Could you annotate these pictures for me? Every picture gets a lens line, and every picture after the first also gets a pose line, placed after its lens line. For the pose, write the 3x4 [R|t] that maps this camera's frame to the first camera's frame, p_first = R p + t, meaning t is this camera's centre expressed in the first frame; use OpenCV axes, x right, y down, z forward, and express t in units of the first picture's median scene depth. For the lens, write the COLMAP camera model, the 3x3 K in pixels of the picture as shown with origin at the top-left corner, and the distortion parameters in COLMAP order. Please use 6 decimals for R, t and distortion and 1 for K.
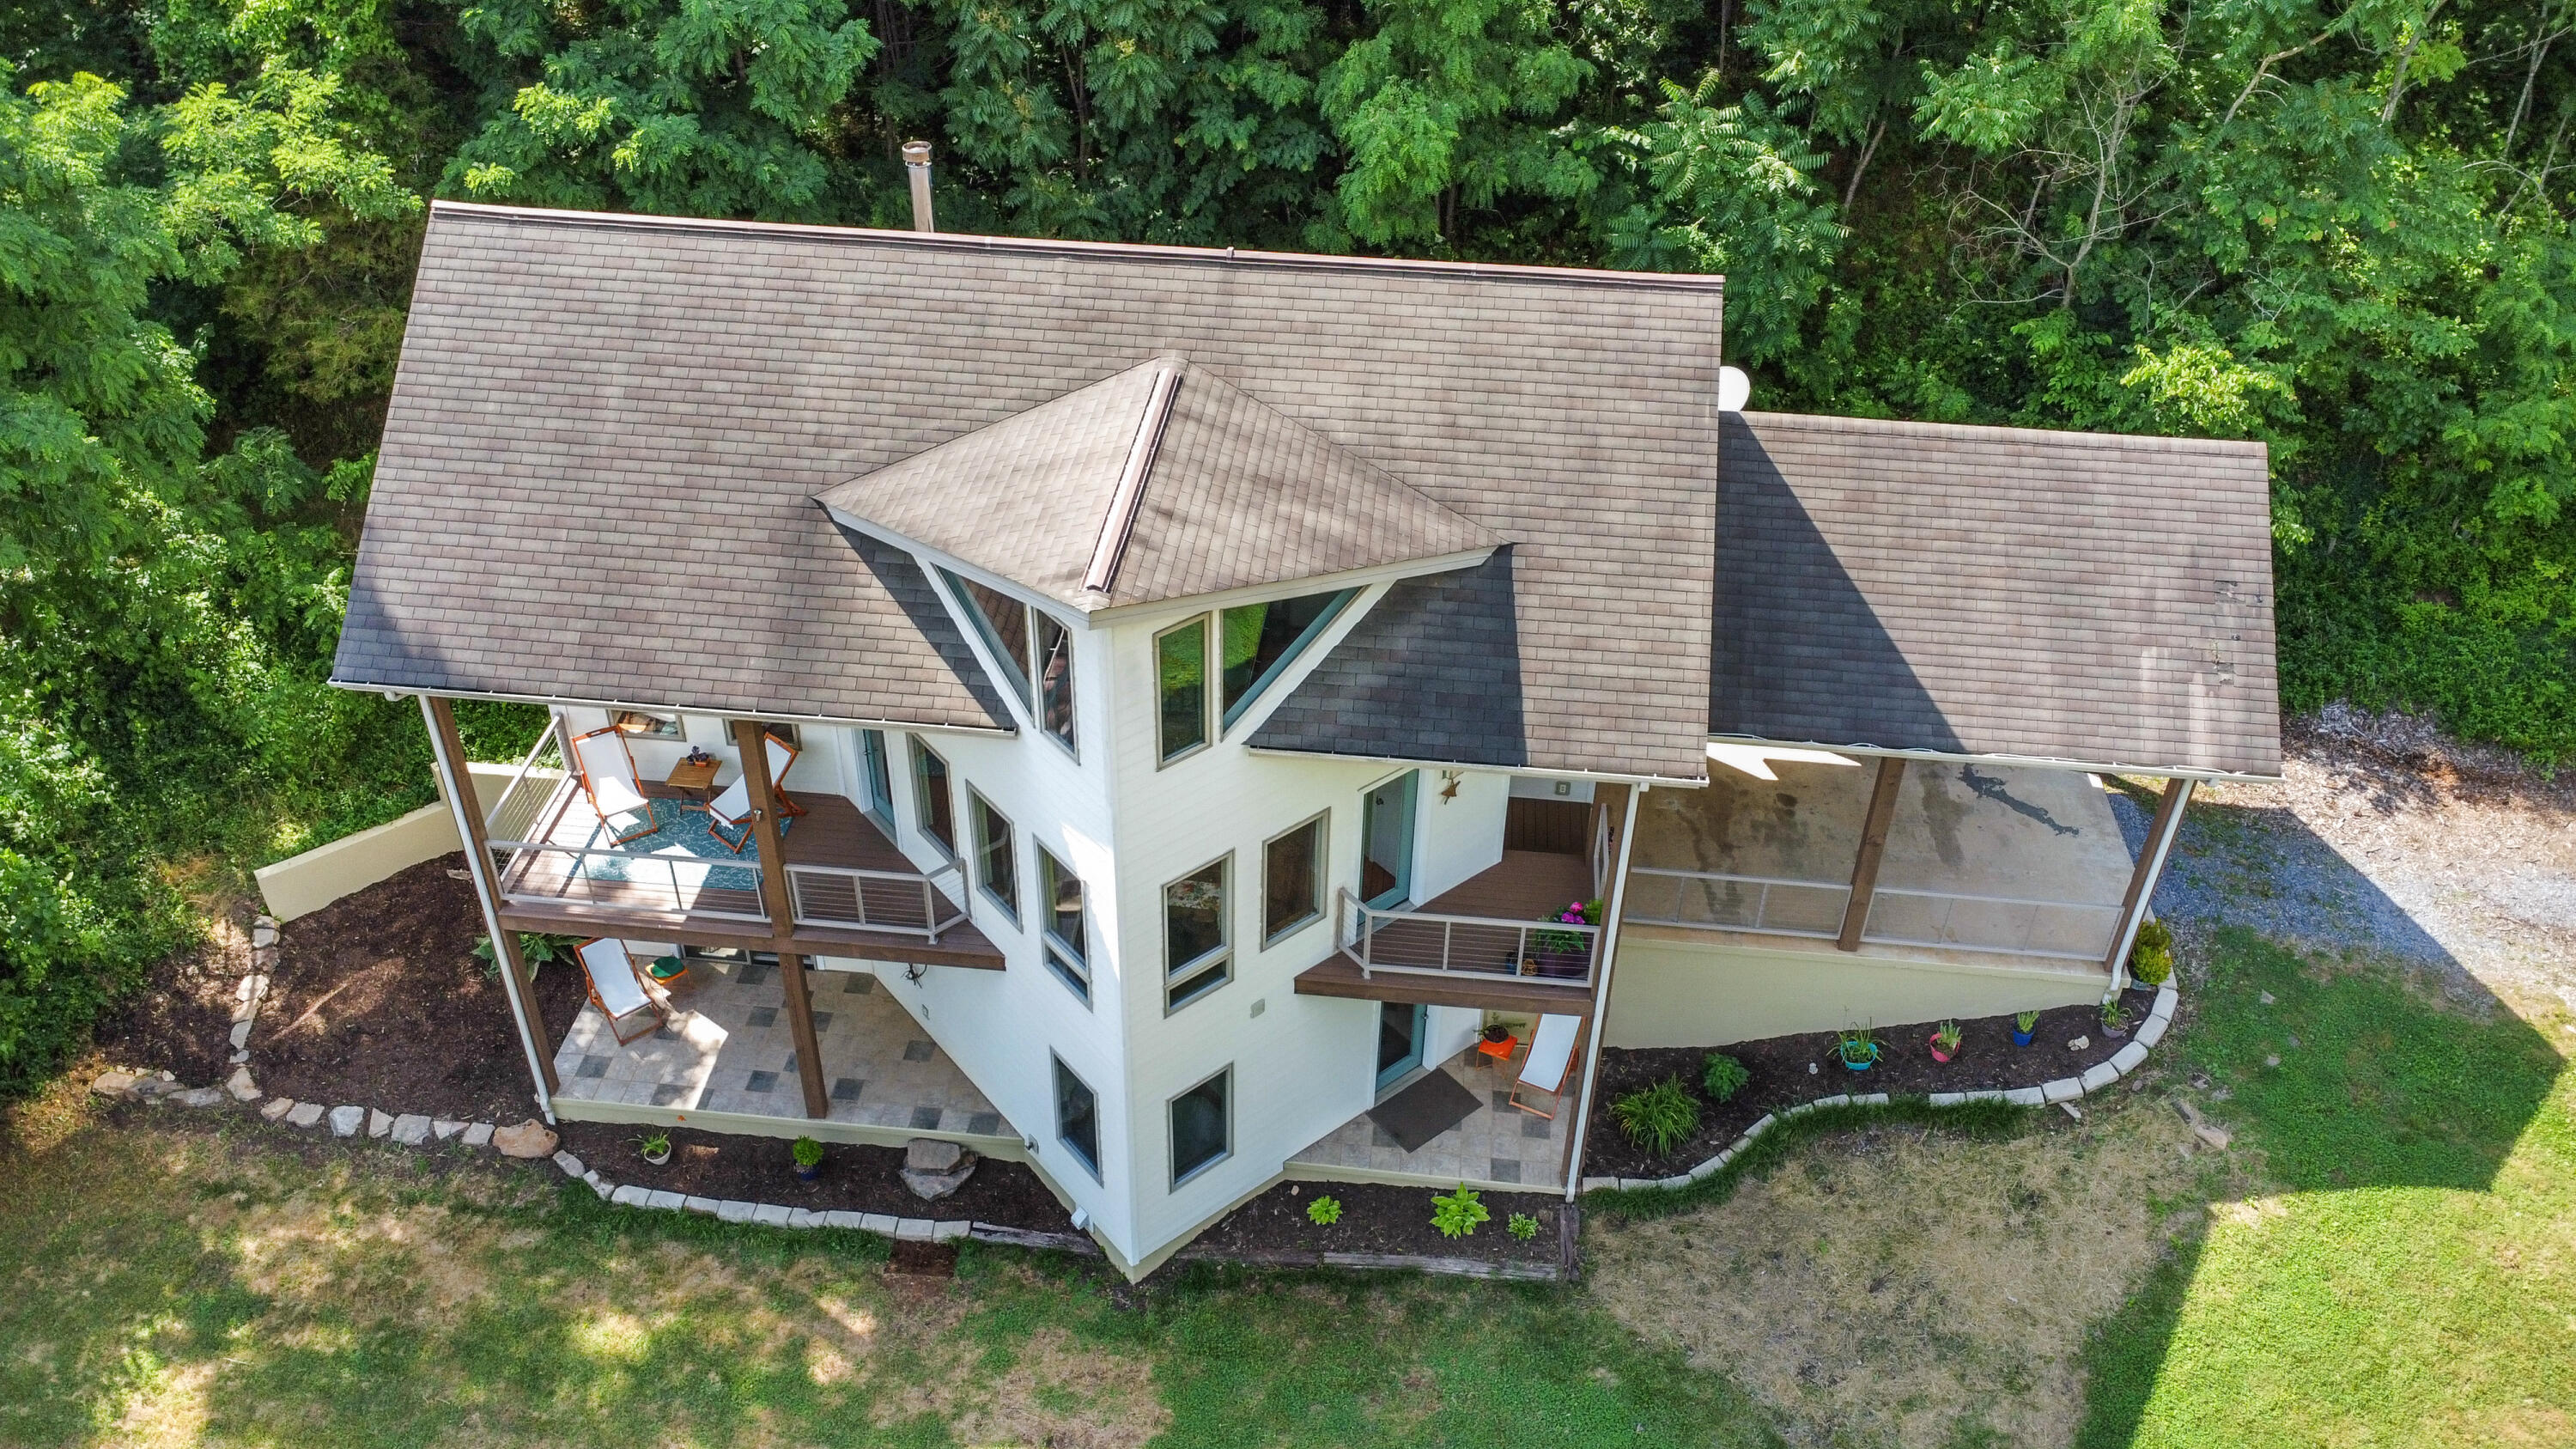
lens RADIAL K [[1934.0, 0, 1277.6], [0, 1934.0, 744.4], [0, 0, 1]] dist [0.006468, -0.004125]
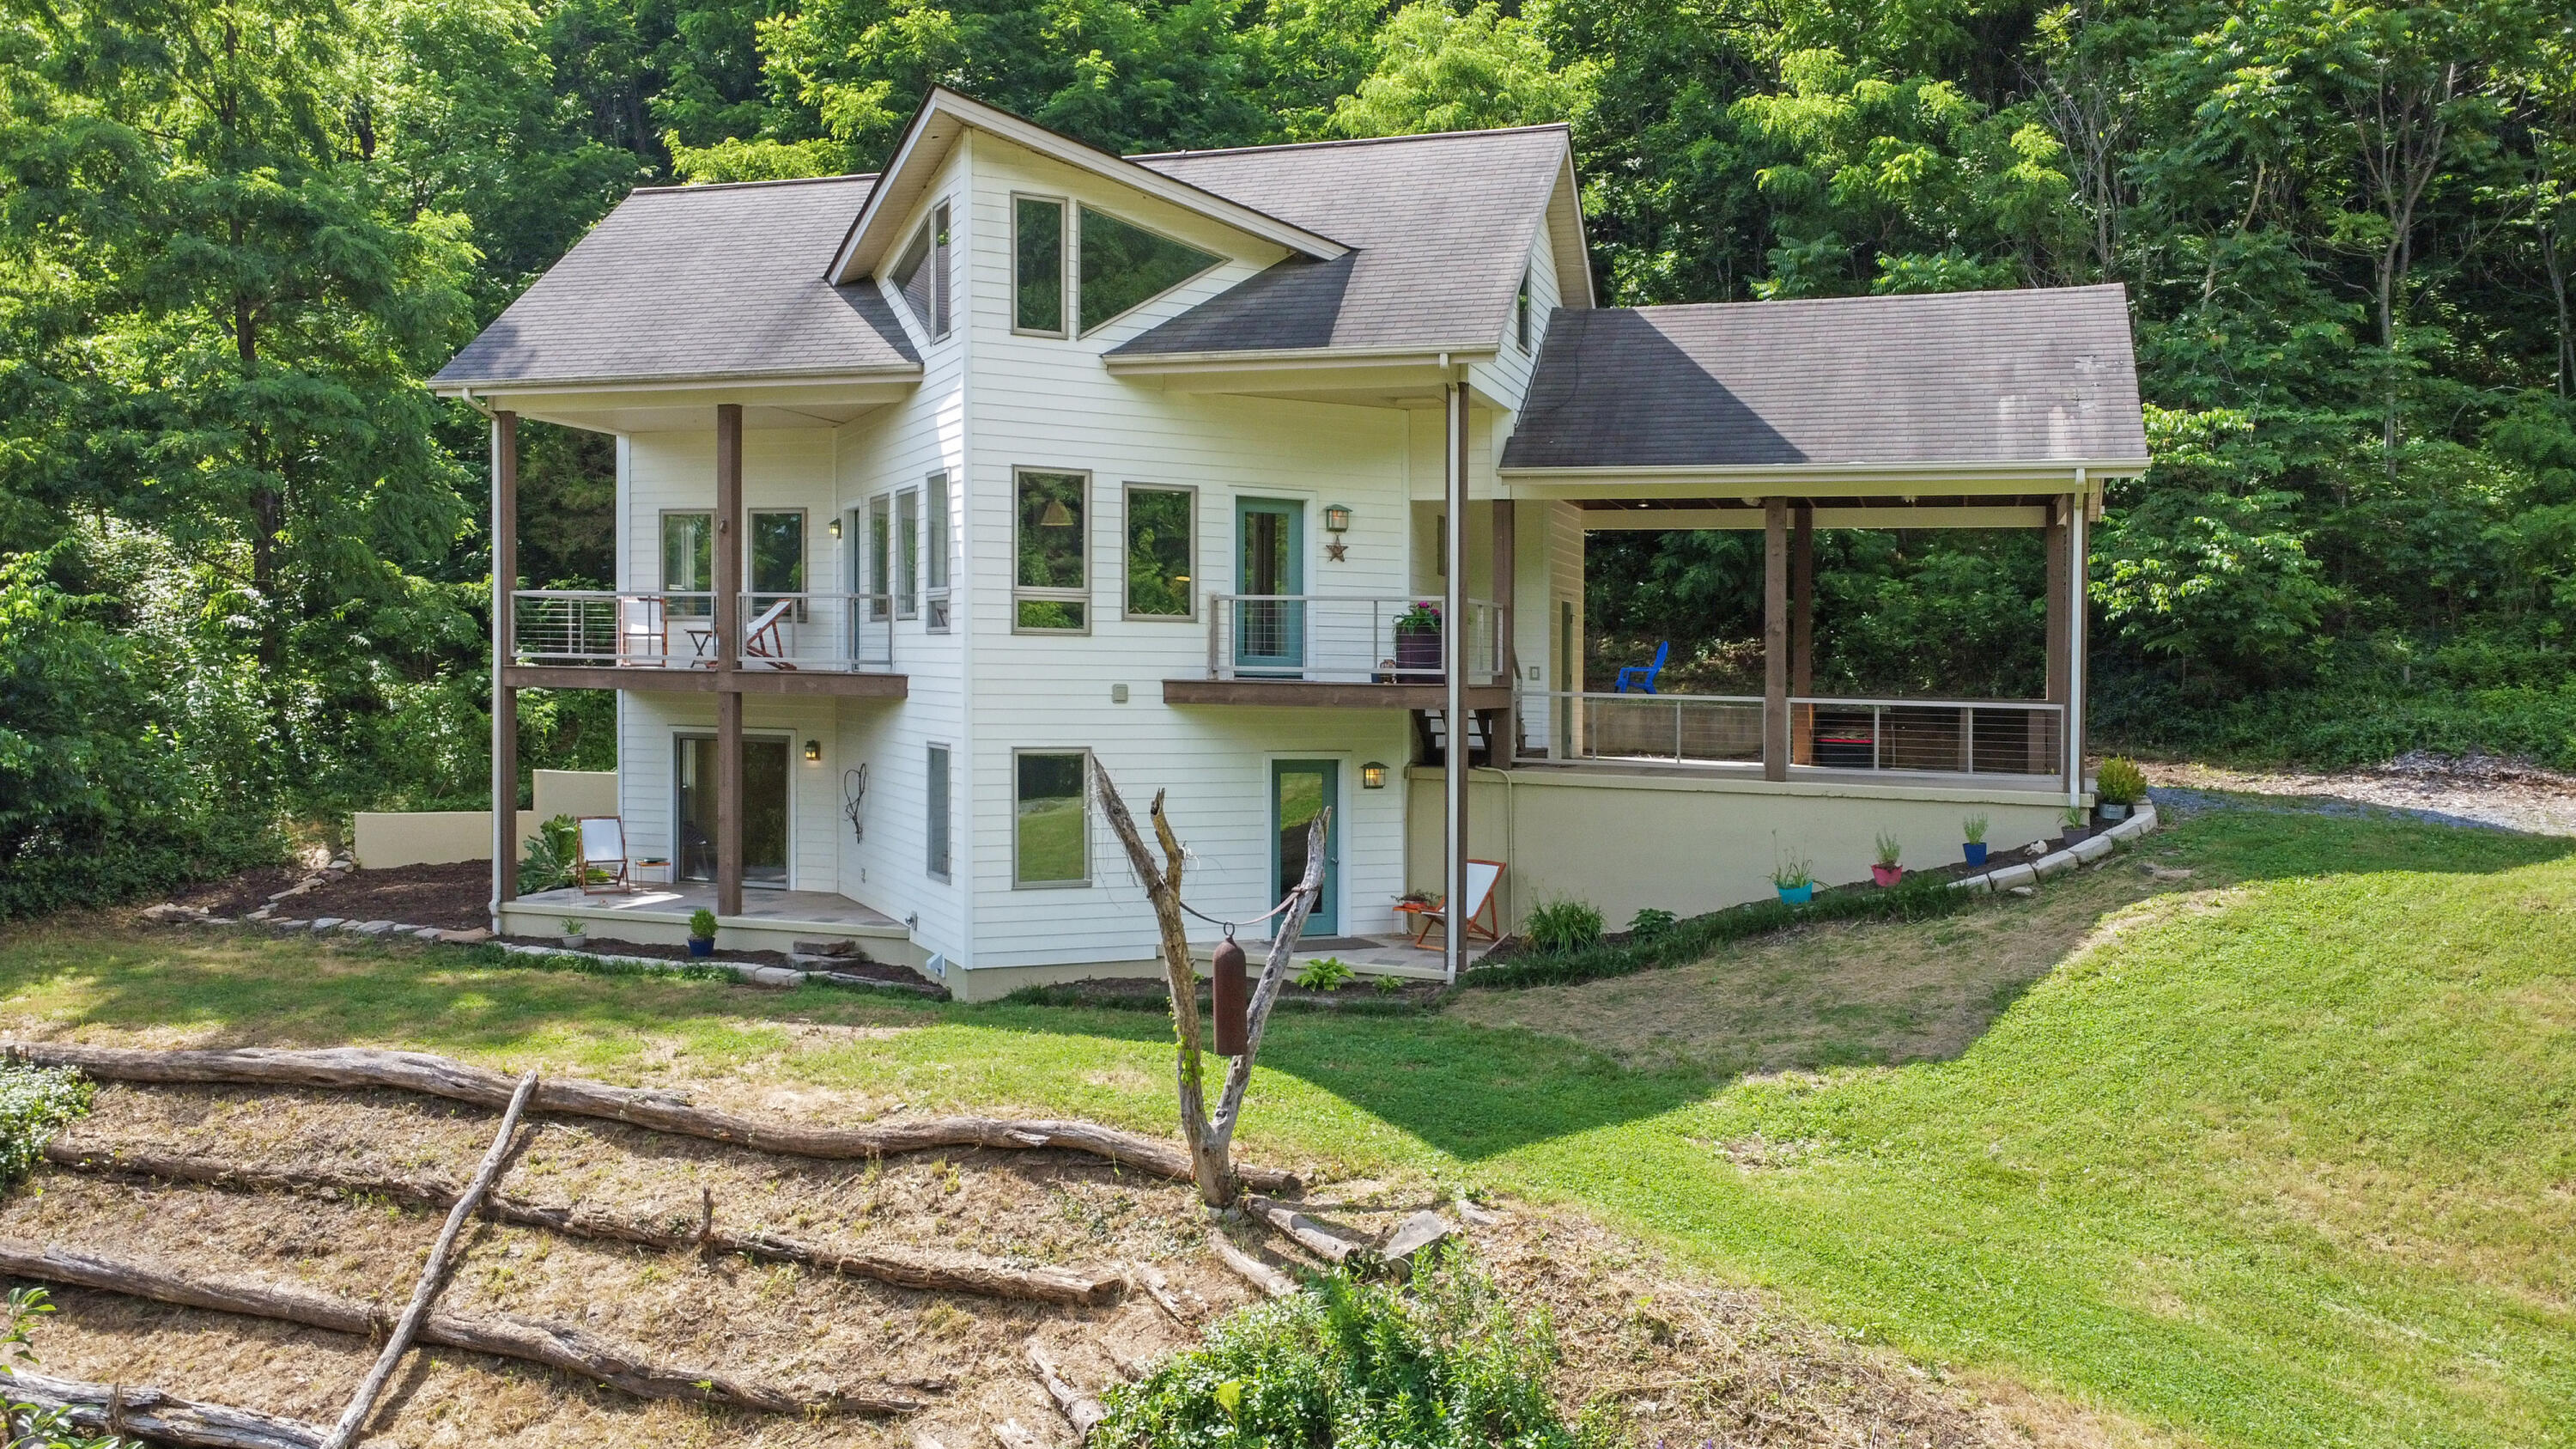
lens RADIAL K [[1934.0, 0, 1283.5], [0, 1934.0, 702.3], [0, 0, 1]] dist [0.006468, -0.004125]
pose [[0.974001, -0.008450, -0.226385, 0.311800], [-0.124237, 0.815708, -0.564965, 0.722417], [0.189438, 0.578402, 0.793451, 0.208798]]
